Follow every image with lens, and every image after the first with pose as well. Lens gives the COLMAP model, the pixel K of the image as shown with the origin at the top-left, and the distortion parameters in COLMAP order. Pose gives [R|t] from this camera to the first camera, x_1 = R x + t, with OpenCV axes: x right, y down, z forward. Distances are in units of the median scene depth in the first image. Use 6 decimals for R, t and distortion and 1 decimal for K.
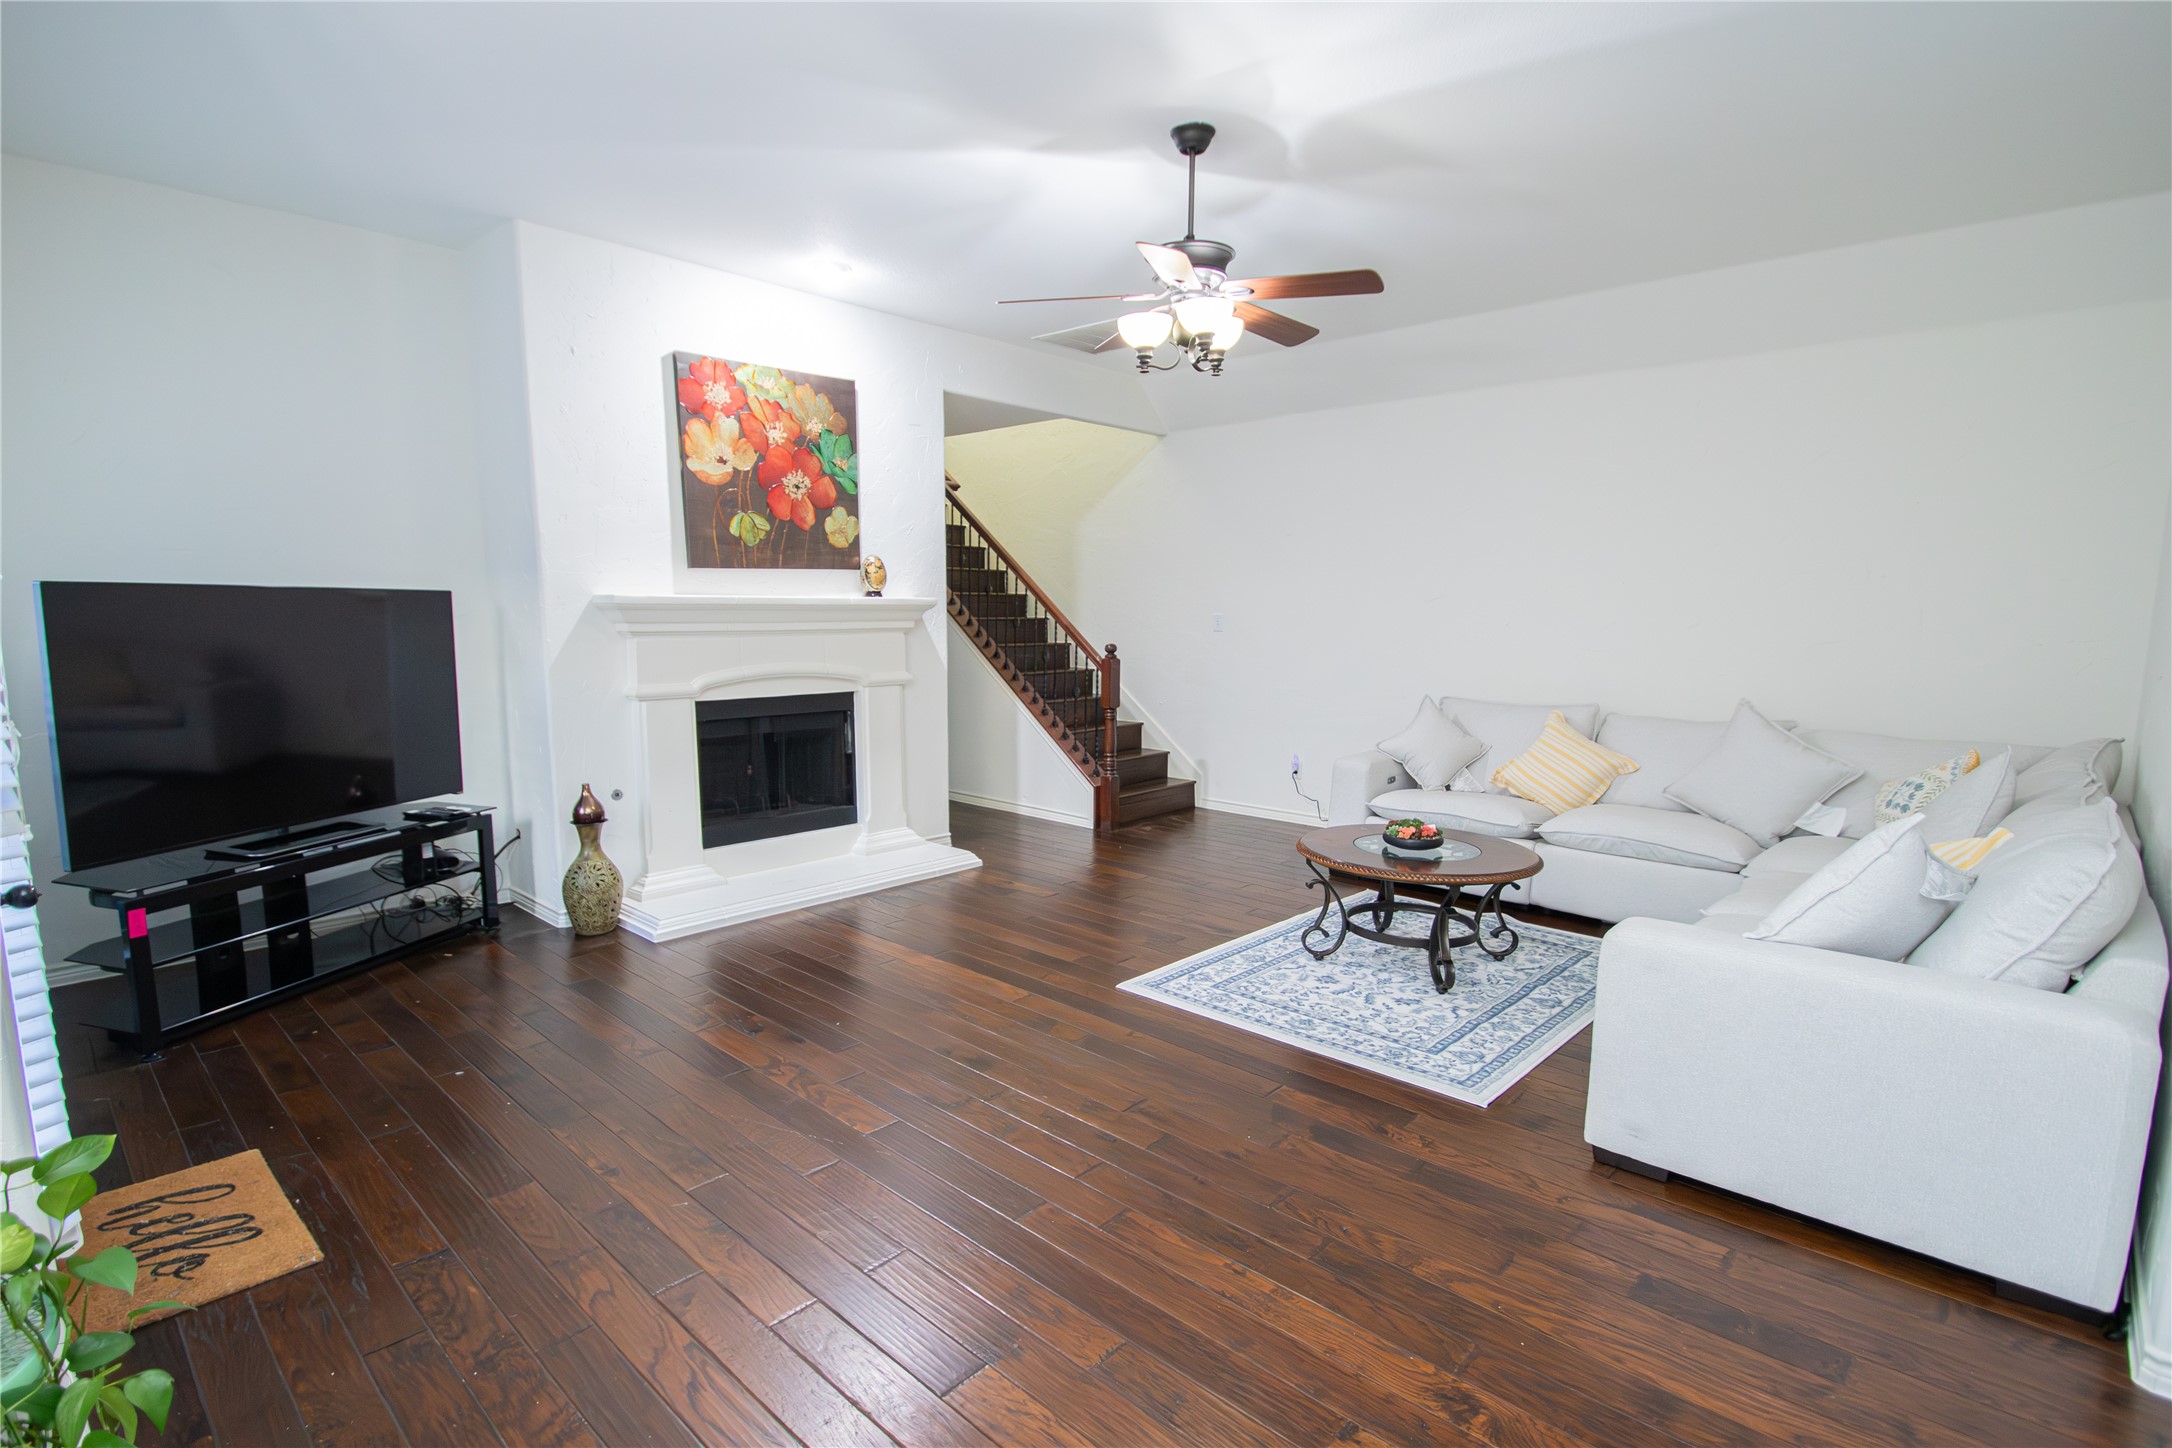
lens RADIAL K [[1030.6, 0, 1094.8], [0, 1030.6, 736.6], [0, 0, 1]] dist [0.018105, -0.019459]
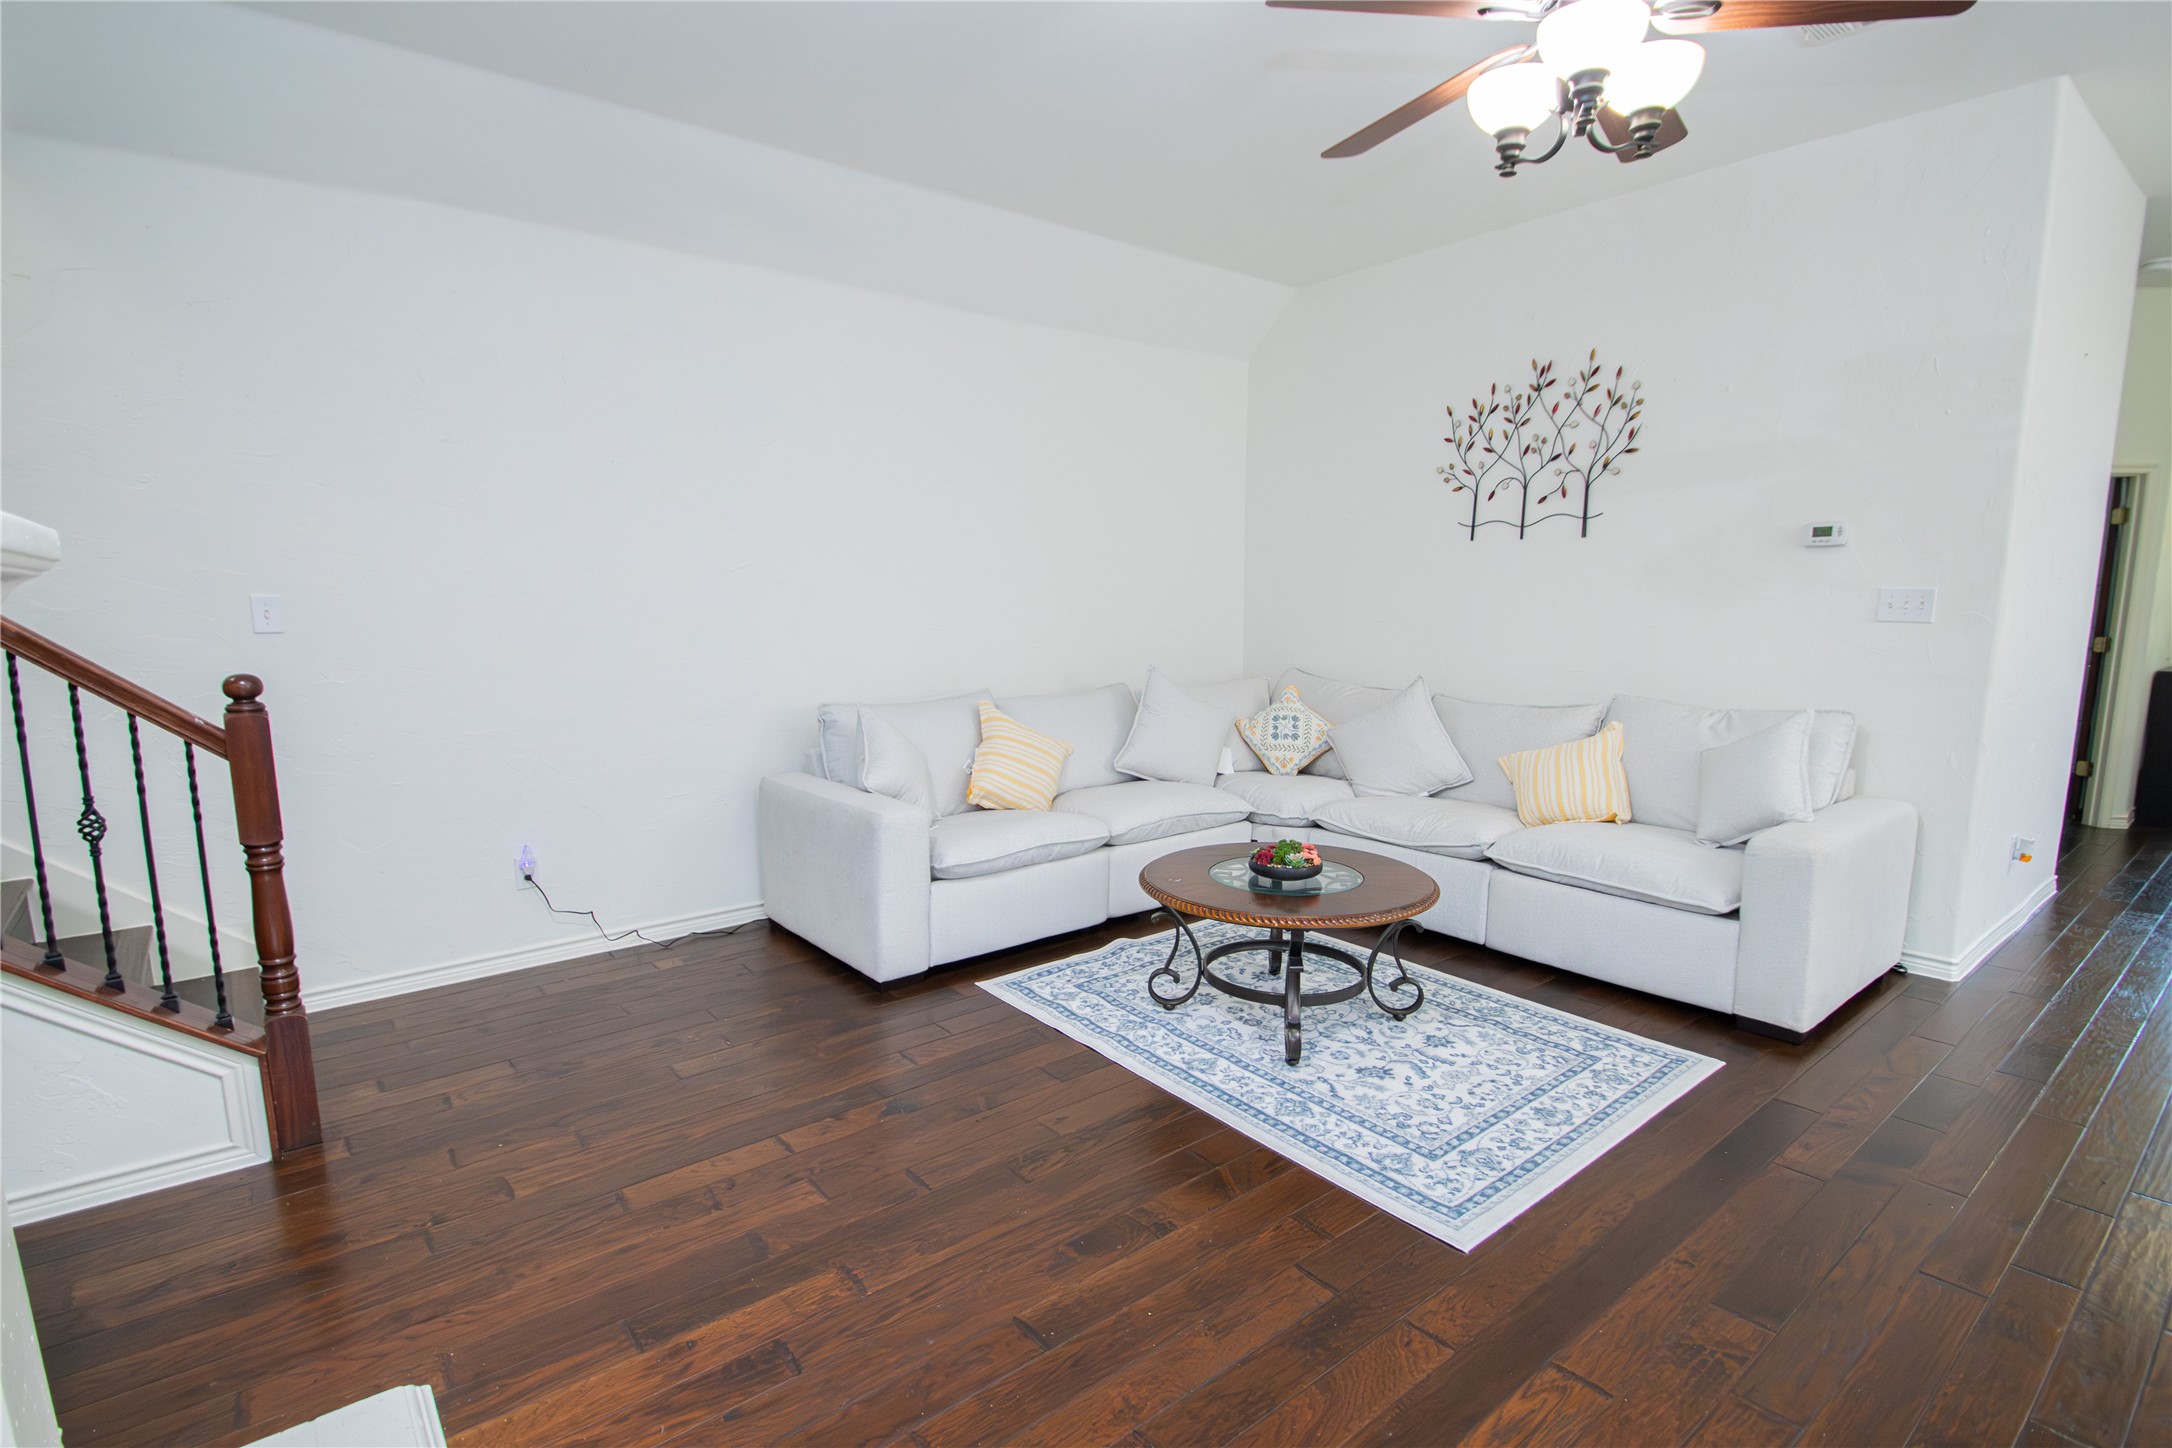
lens RADIAL K [[1030.6, 0, 1073.0], [0, 1030.6, 747.6], [0, 0, 1]] dist [0.018105, -0.019459]
pose [[0.168605, -0.153279, 0.973693, -0.515014], [0.129149, 0.982754, 0.132342, -0.124082], [-0.977186, 0.103438, 0.185493, 1.084248]]
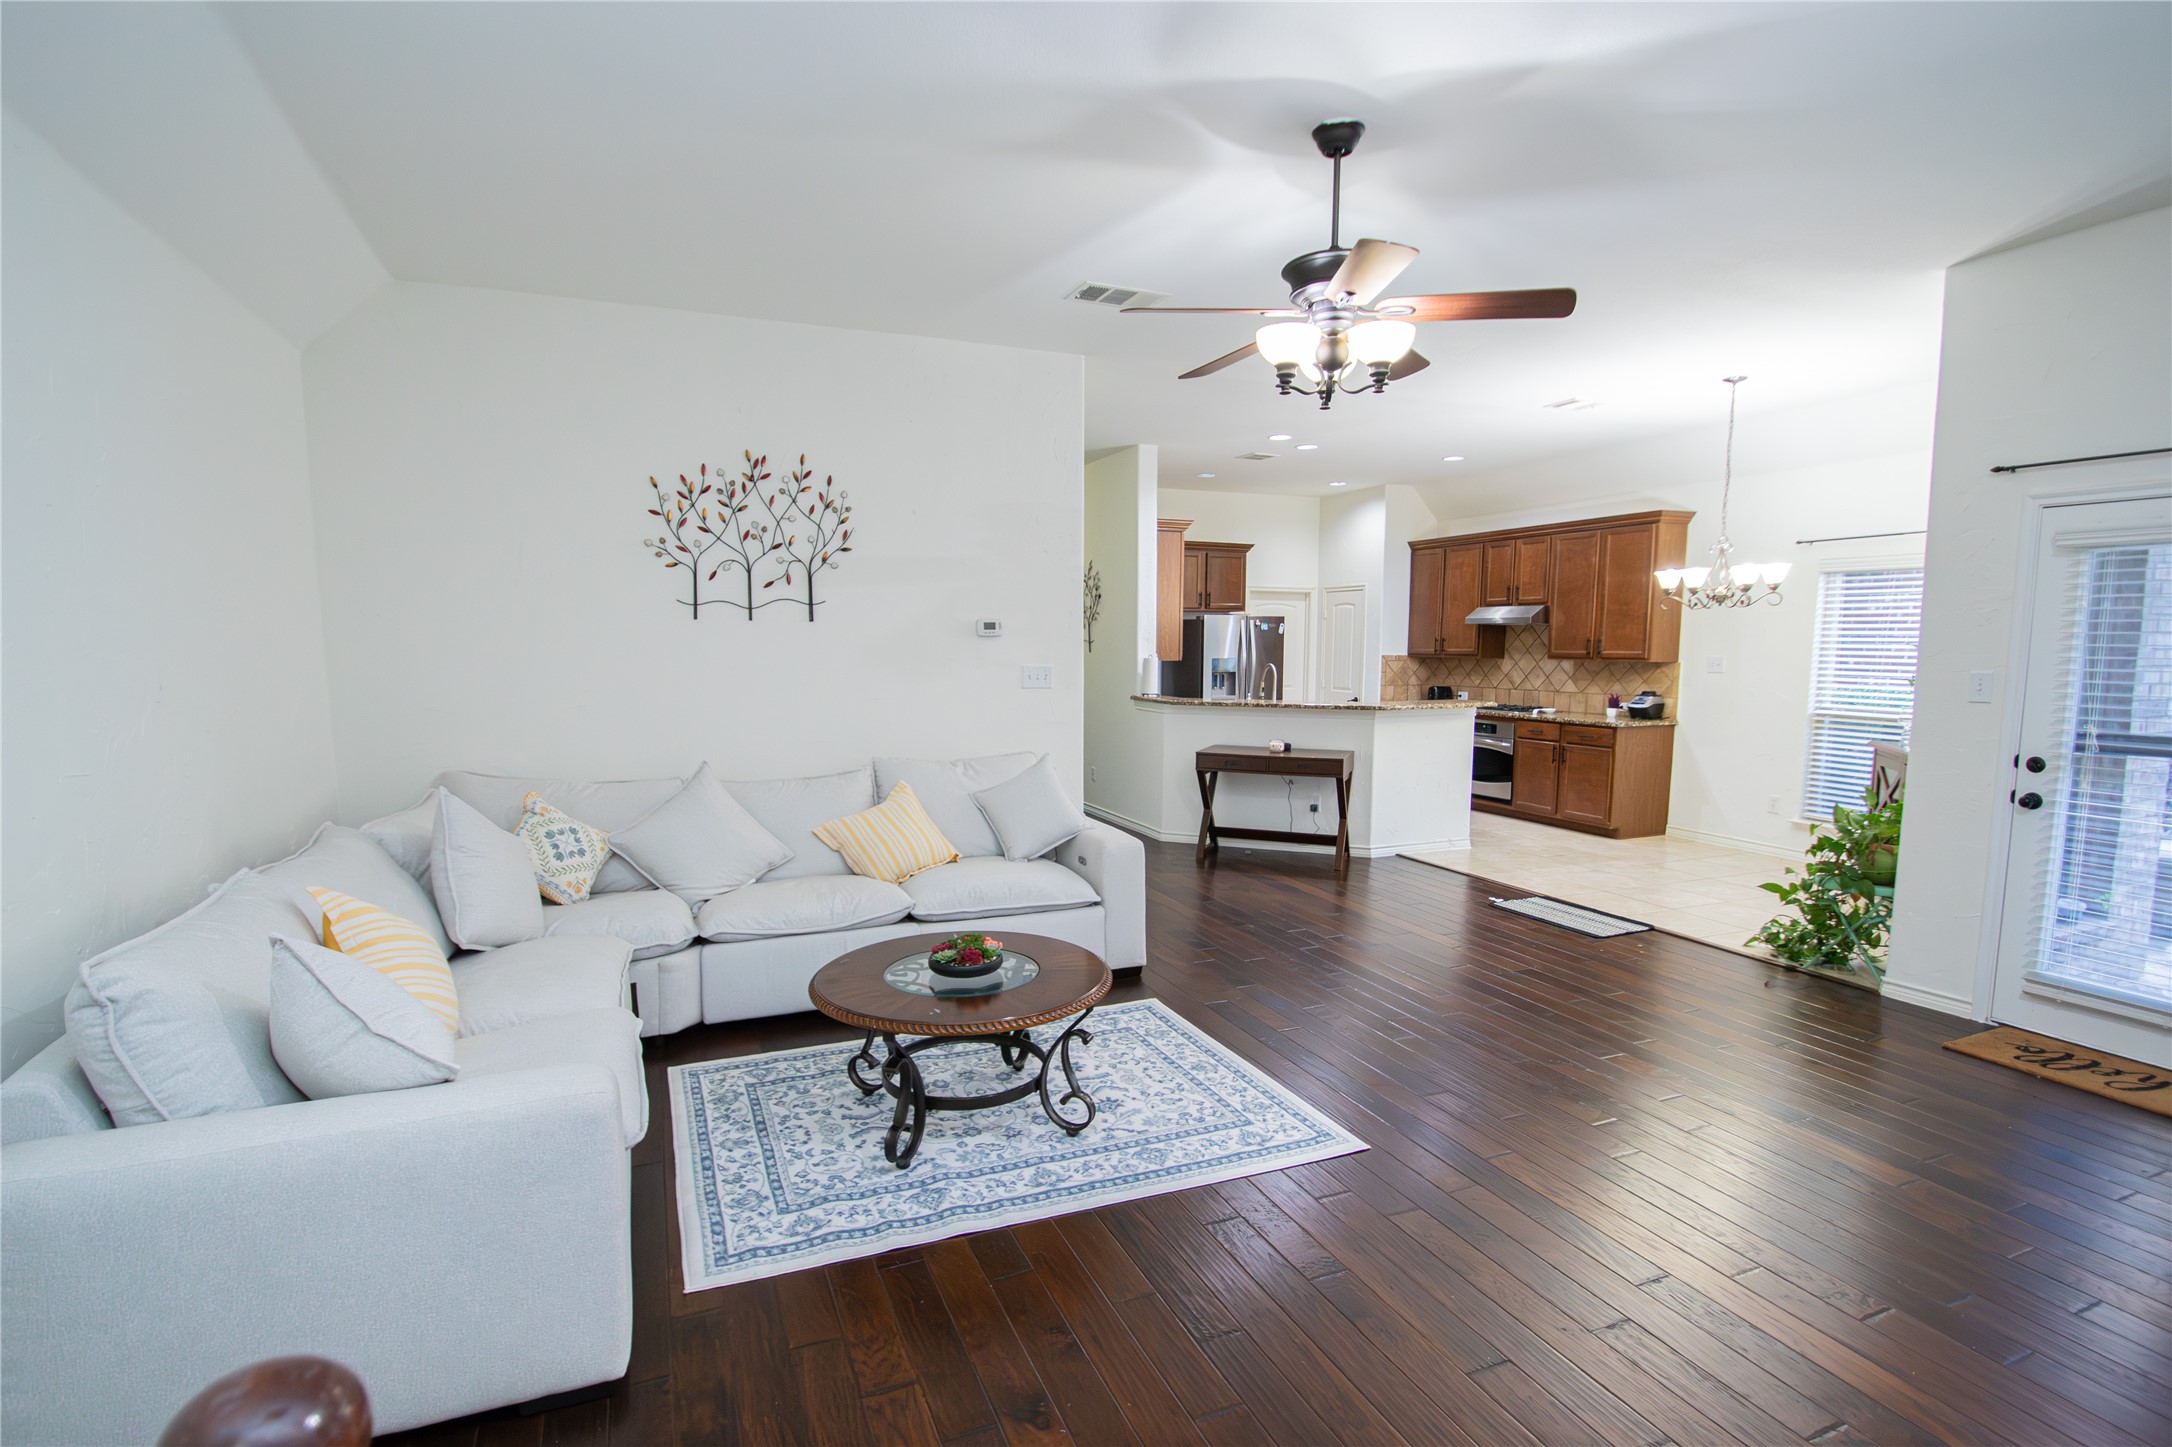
lens RADIAL K [[1030.6, 0, 1050.8], [0, 1030.6, 759.6], [0, 0, 1]] dist [0.018105, -0.019459]
pose [[-0.890845, -0.059407, 0.450407, -0.100700], [0.053074, 0.971016, 0.233047, -0.247354], [-0.451197, 0.231514, -0.861872, 1.740338]]
